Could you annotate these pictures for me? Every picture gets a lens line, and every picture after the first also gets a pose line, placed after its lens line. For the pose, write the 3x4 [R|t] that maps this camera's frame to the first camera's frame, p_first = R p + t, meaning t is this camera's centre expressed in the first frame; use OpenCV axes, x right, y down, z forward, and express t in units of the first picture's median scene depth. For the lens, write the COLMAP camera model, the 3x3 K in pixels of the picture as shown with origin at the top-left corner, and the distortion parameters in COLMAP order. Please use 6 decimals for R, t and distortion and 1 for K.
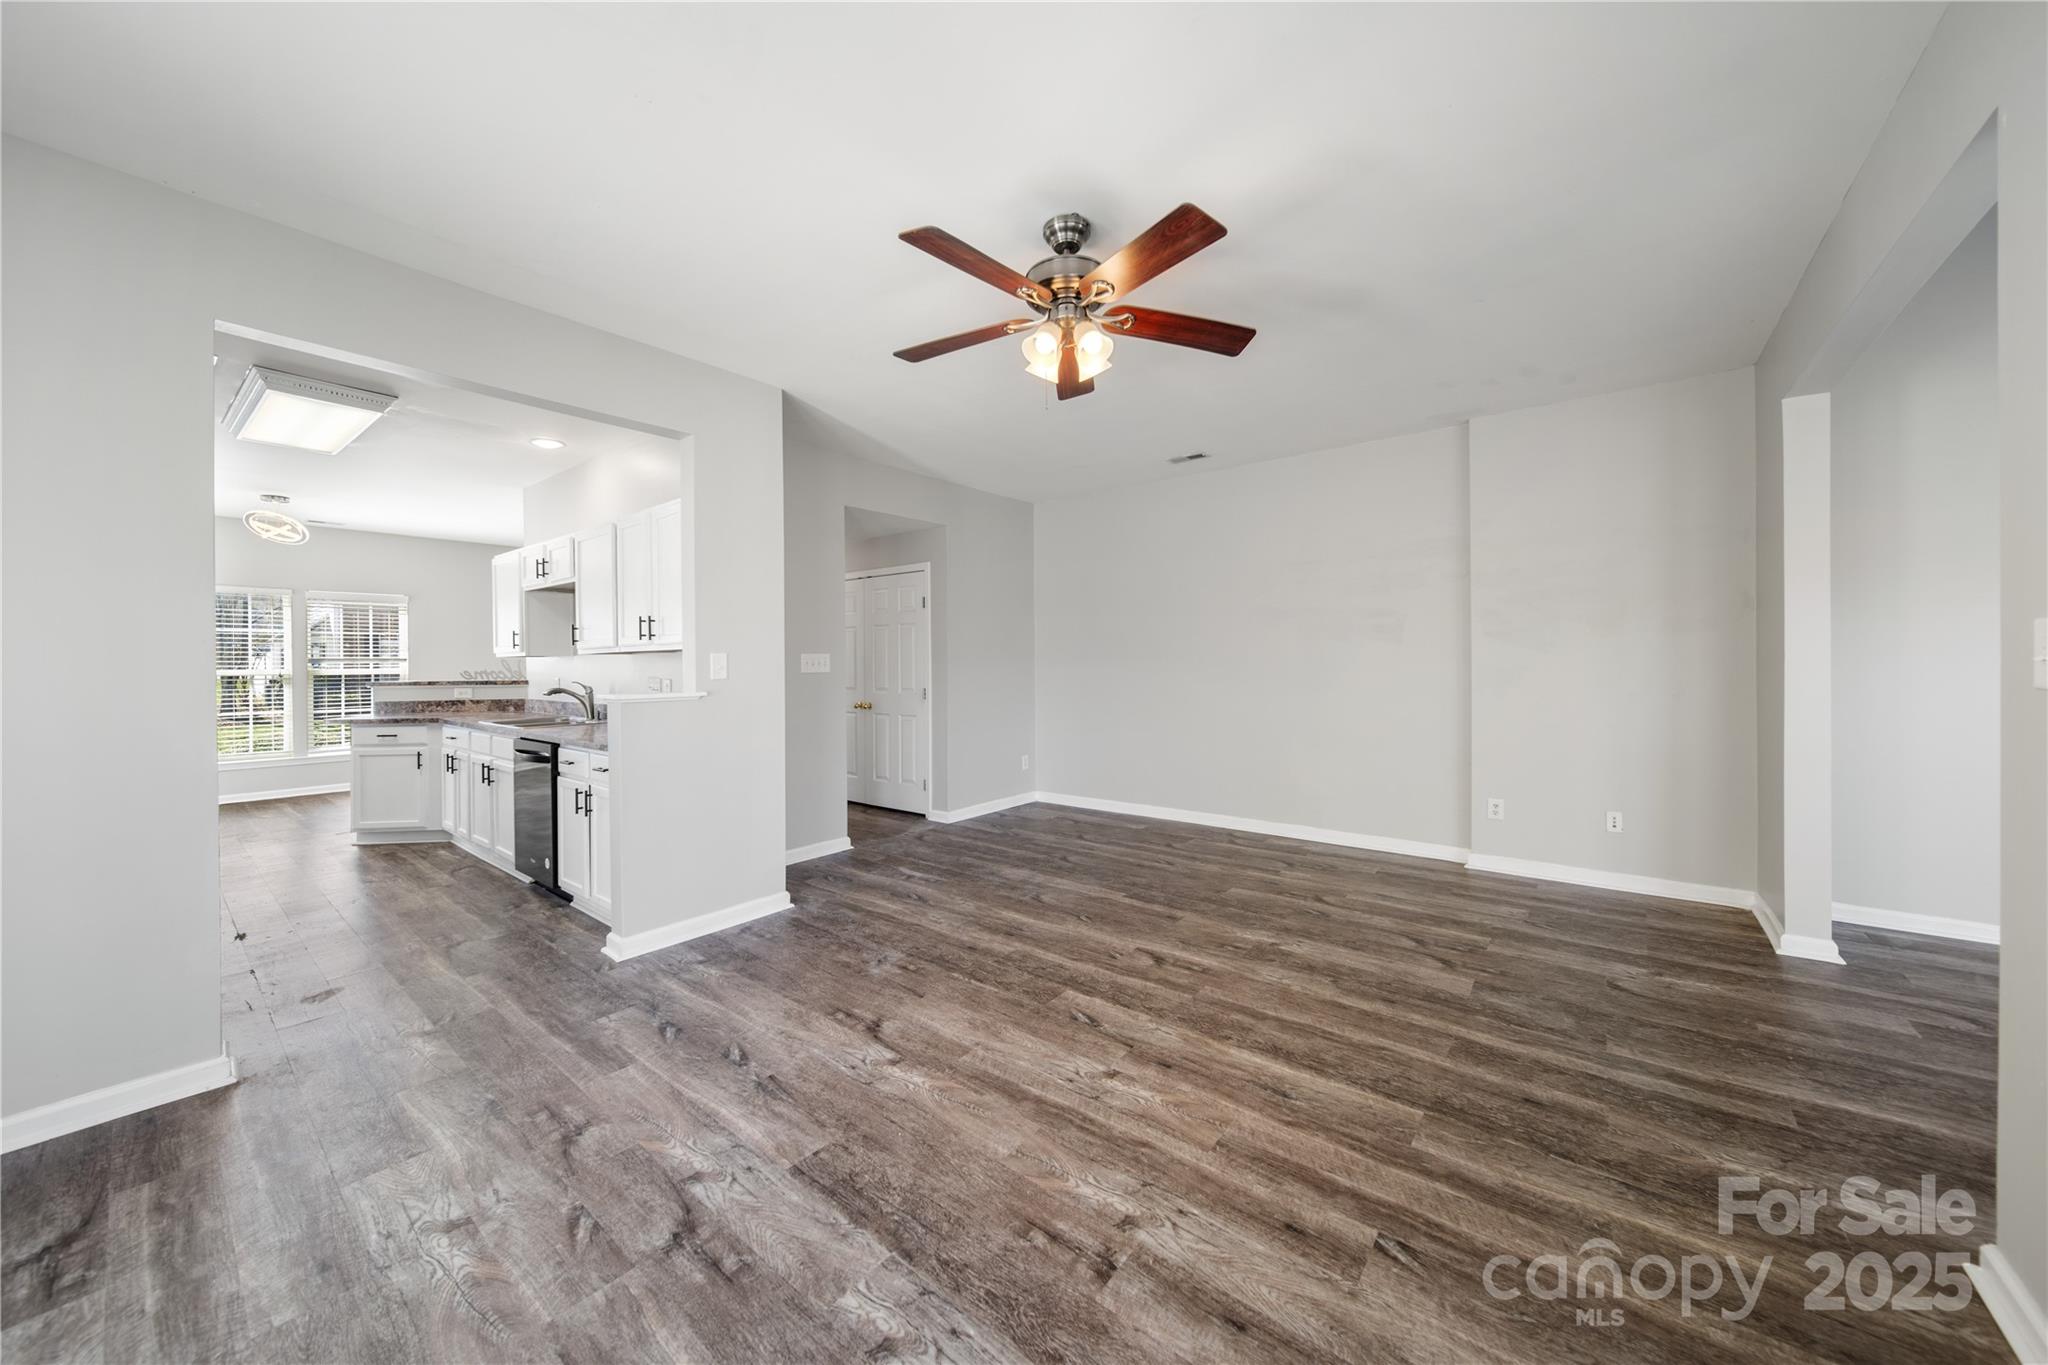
lens RADIAL K [[711.2, 0, 1013.3], [0, 711.2, 692.8], [0, 0, 1]] dist [-0.000759, -0.001128]
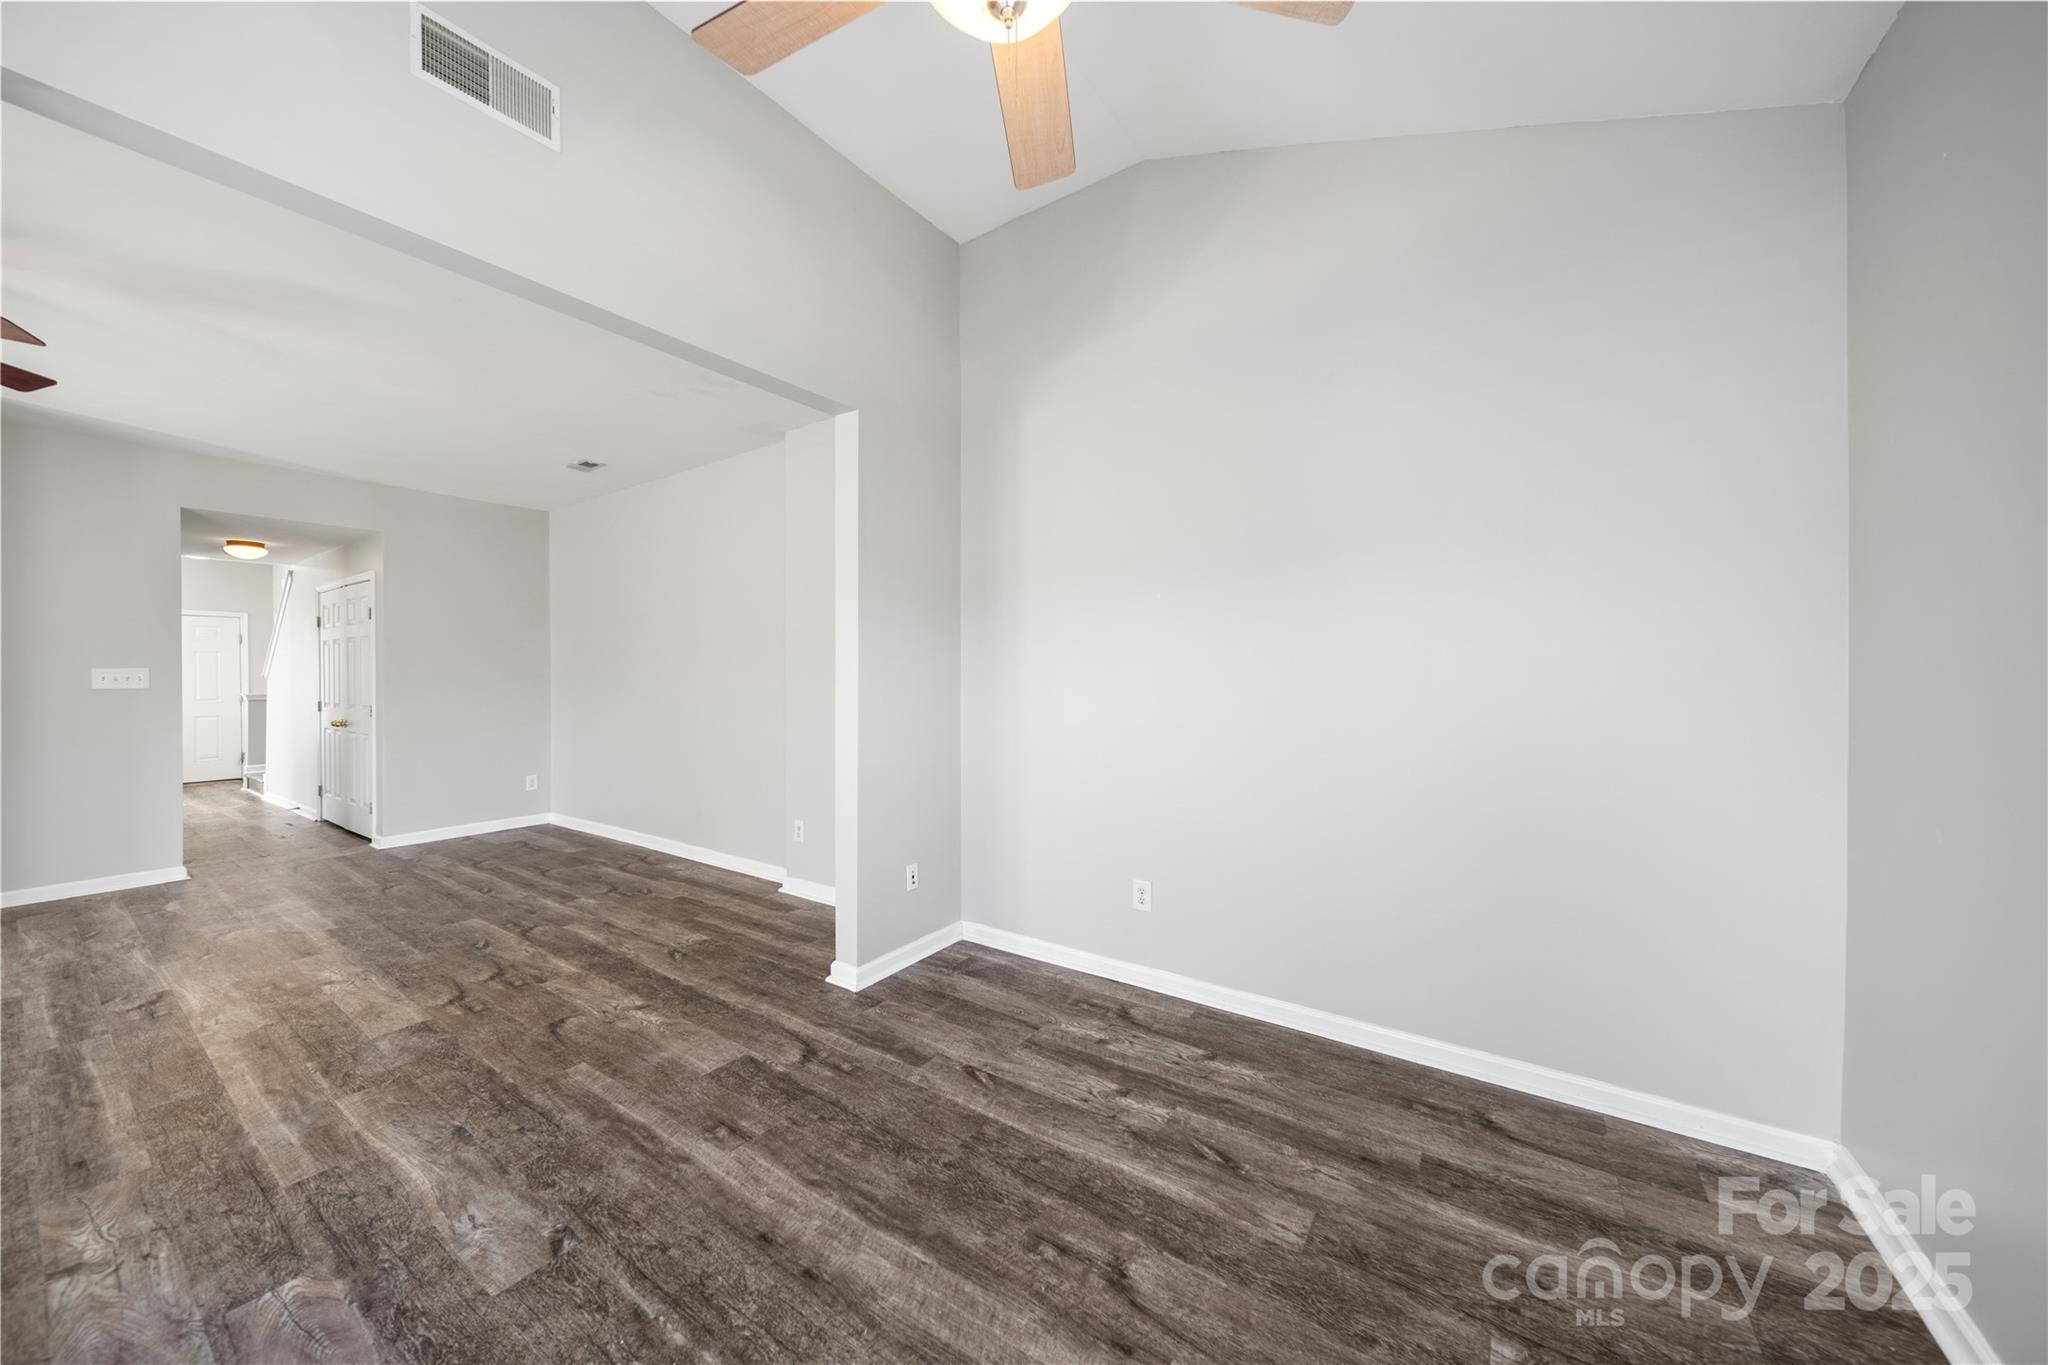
lens RADIAL K [[711.2, 0, 1017.1], [0, 711.2, 677.5], [0, 0, 1]] dist [-0.000759, -0.001128]
pose [[0.996668, 0.006671, 0.081294, 1.257912], [-0.003568, 0.999262, -0.038256, -0.019493], [-0.081489, 0.037839, 0.995956, -0.028946]]
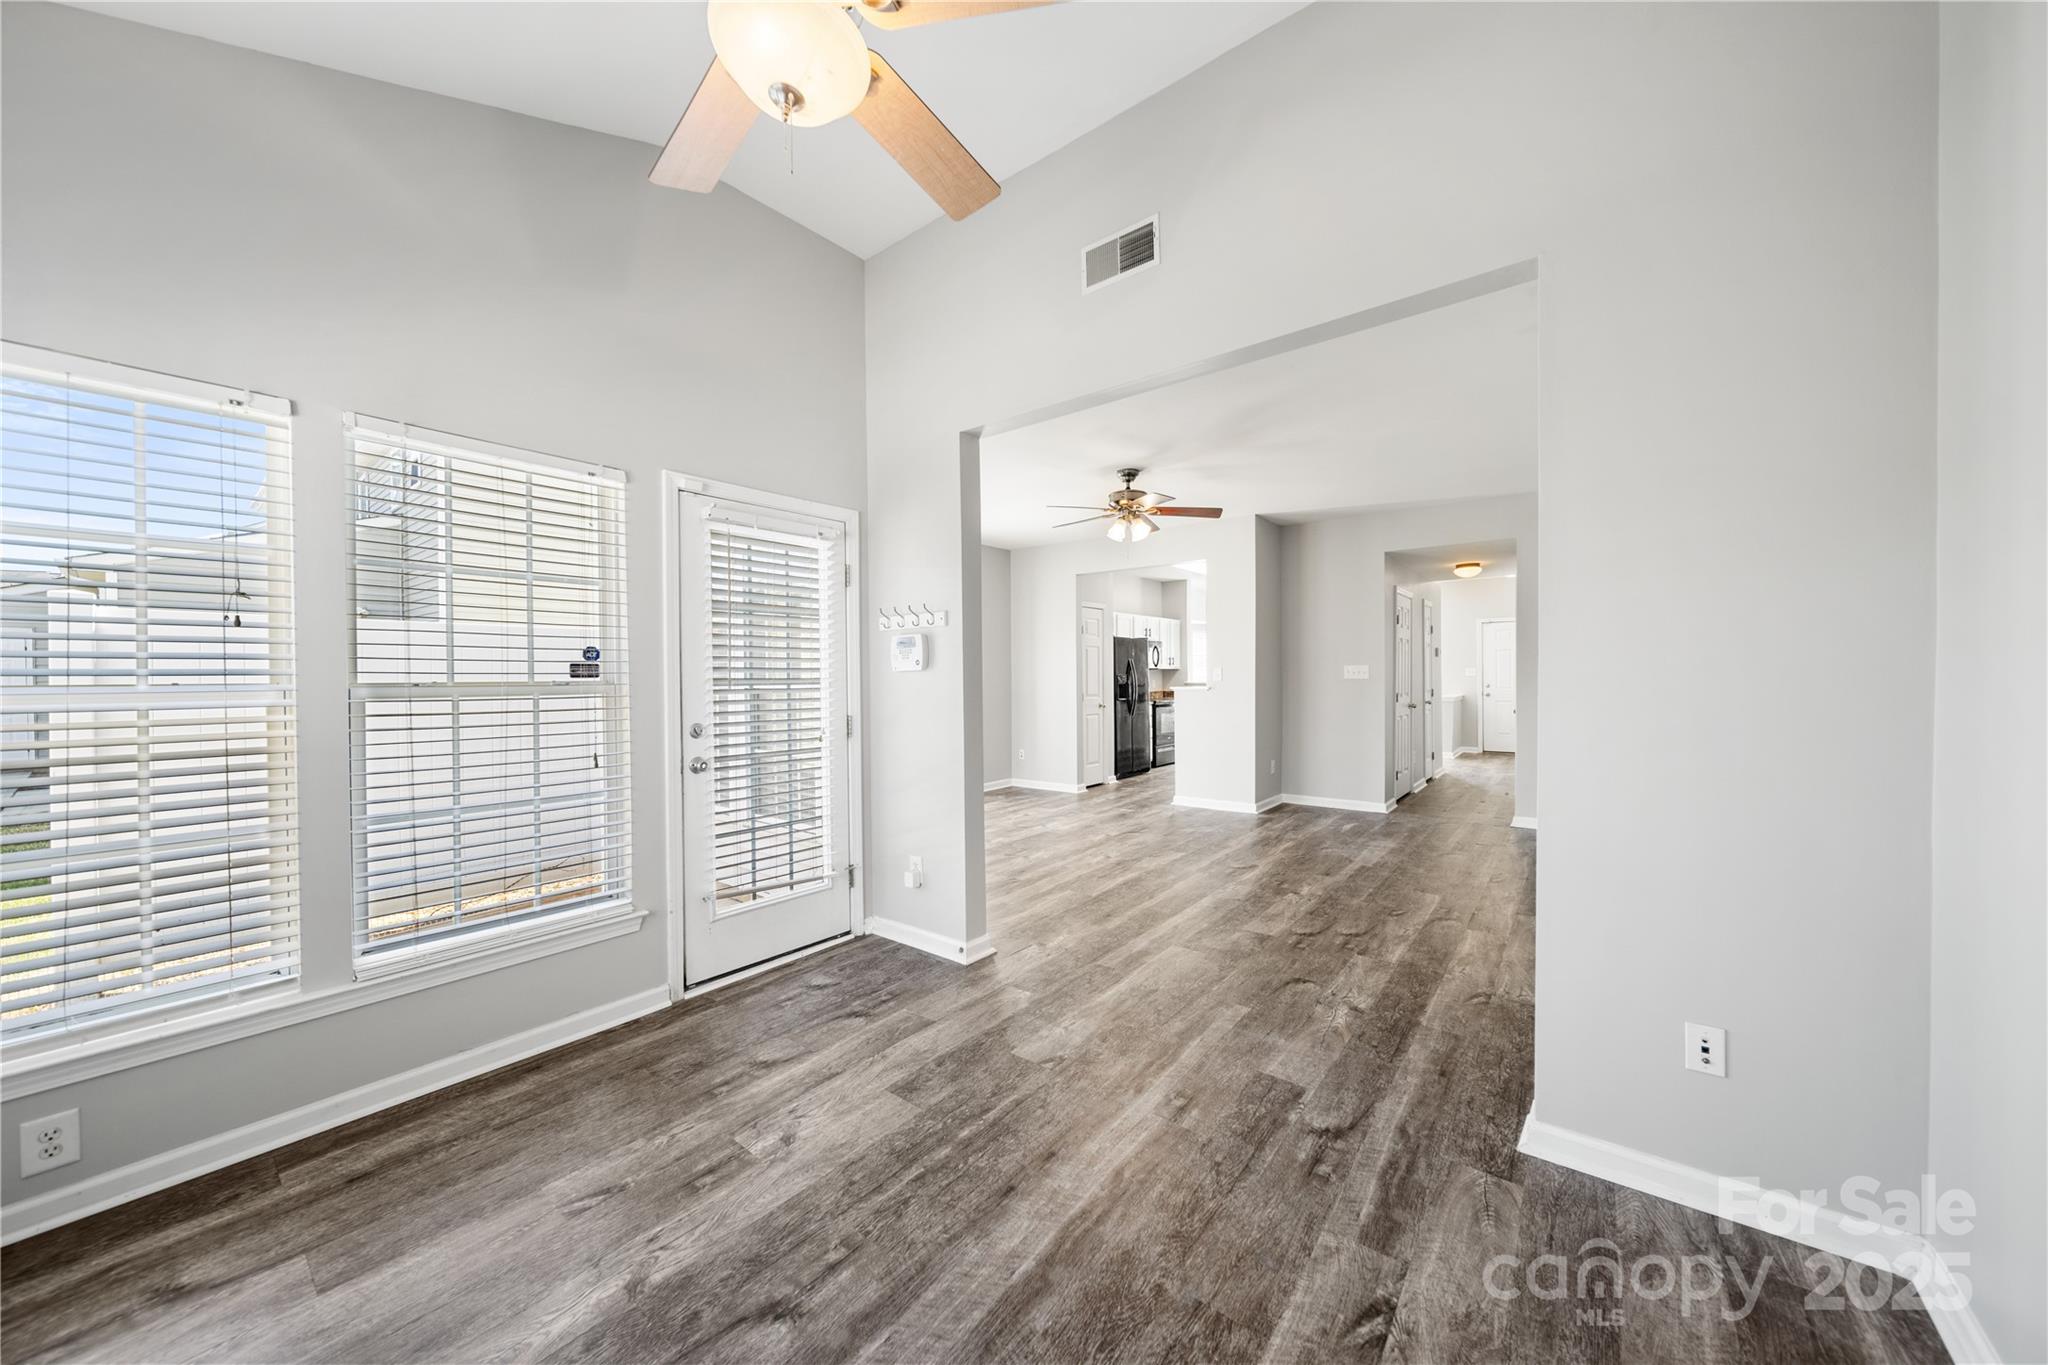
lens RADIAL K [[711.2, 0, 1032.1], [0, 711.2, 678.4], [0, 0, 1]] dist [-0.000759, -0.001128]
pose [[0.021849, 0.017385, -0.999610, 1.736283], [-0.035407, 0.999235, 0.016605, -0.046967], [0.999134, 0.035030, 0.022447, 0.495752]]
